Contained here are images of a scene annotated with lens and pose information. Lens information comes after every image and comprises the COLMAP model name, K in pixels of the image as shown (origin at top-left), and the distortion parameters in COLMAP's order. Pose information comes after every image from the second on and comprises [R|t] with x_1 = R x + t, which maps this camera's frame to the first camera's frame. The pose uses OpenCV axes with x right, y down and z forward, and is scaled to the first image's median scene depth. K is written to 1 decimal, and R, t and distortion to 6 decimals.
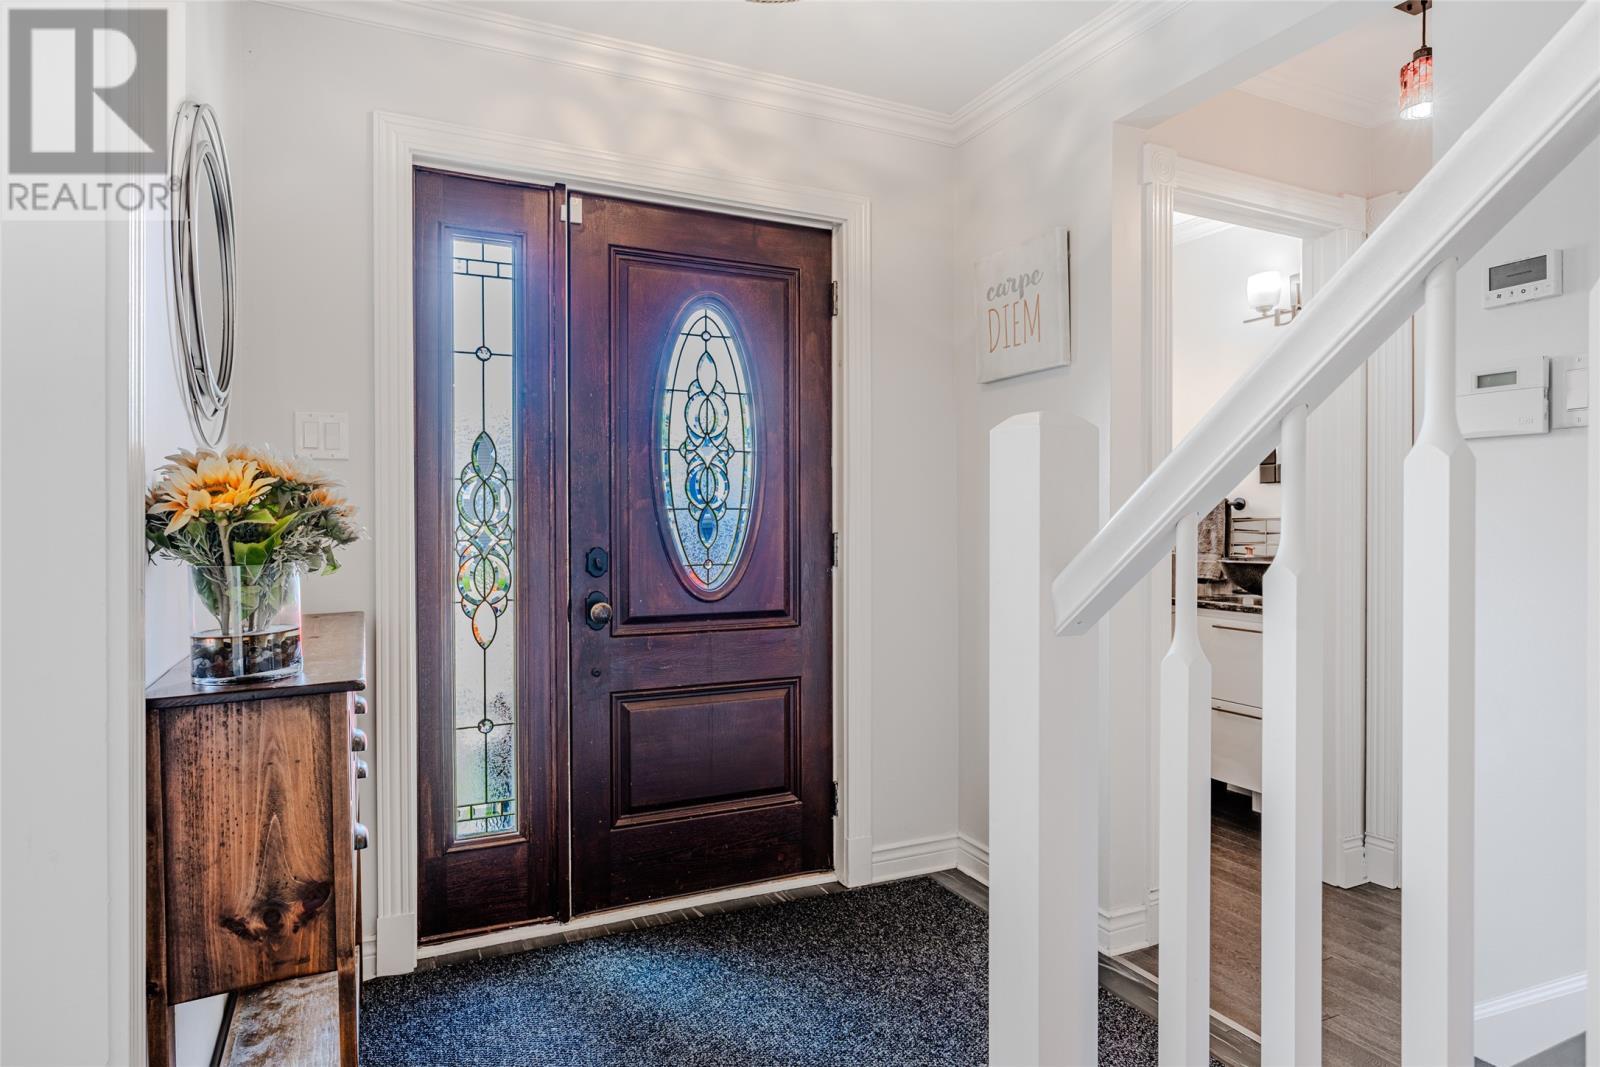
lens RADIAL K [[920.8, 0, 800.0], [0, 920.8, 533.5], [0, 0, 1]] dist [-0.002698, -0.000660]
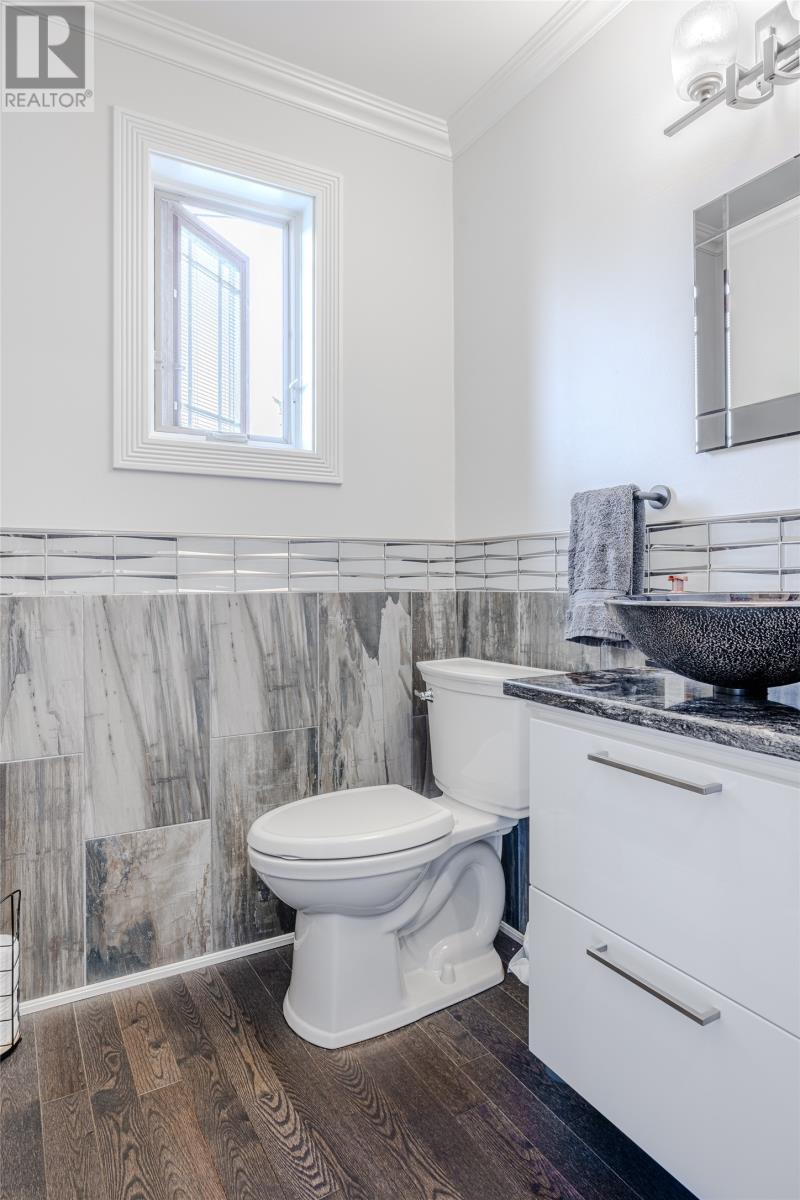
lens RADIAL K [[690.6, 0, 400.0], [0, 690.6, 600.0], [0, 0, 1]] dist [-0.002698, -0.000660]
pose [[0.998082, -0.002036, 0.061867, 0.304521], [0.001295, 0.999927, 0.012008, 0.022699], [-0.061887, -0.011905, 0.998012, 0.613393]]
